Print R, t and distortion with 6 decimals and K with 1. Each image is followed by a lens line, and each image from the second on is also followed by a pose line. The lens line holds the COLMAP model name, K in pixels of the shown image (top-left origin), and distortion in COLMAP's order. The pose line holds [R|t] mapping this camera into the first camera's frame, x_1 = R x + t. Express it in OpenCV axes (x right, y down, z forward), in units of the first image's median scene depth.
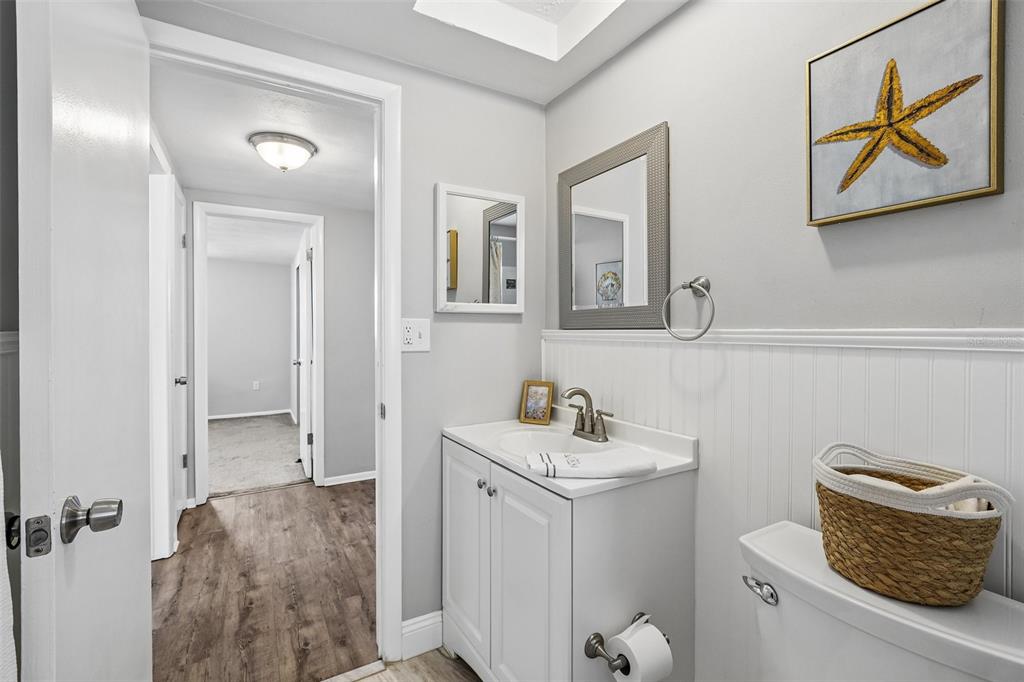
lens RADIAL K [[454.9, 0, 517.1], [0, 454.9, 337.6], [0, 0, 1]] dist [-0.004757, 0.001488]
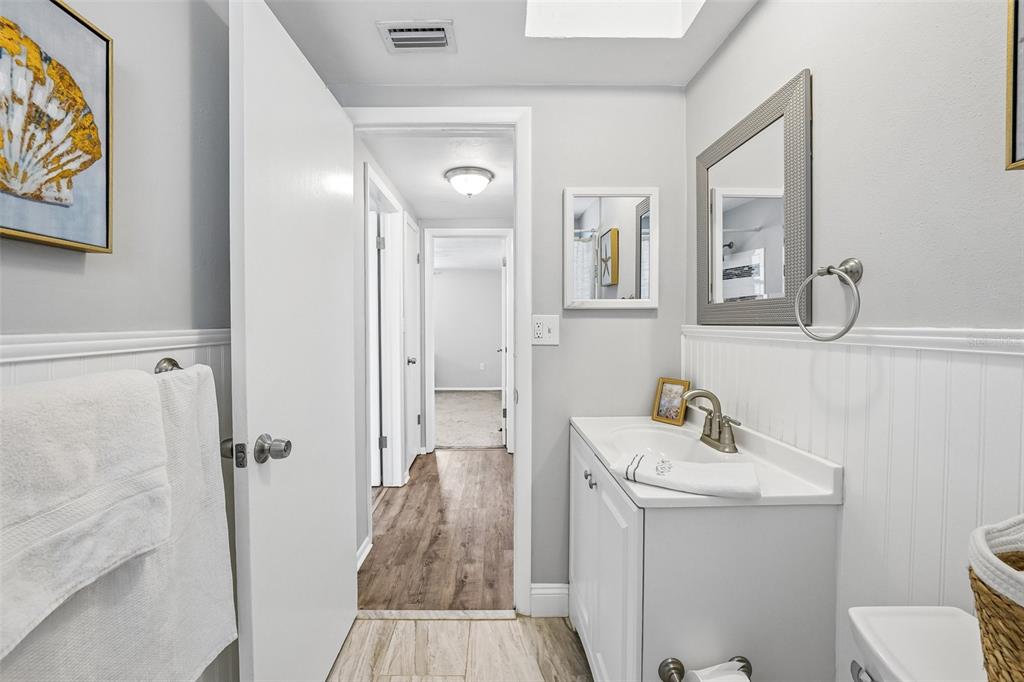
lens RADIAL K [[413.9, 0, 501.9], [0, 413.9, 334.7], [0, 0, 1]] dist [-0.013180, 0.004698]
pose [[0.868003, 0.014382, -0.496351, 0.182135], [-0.008084, 0.999857, 0.014834, -0.008142], [0.496494, -0.008864, 0.867995, 0.076182]]
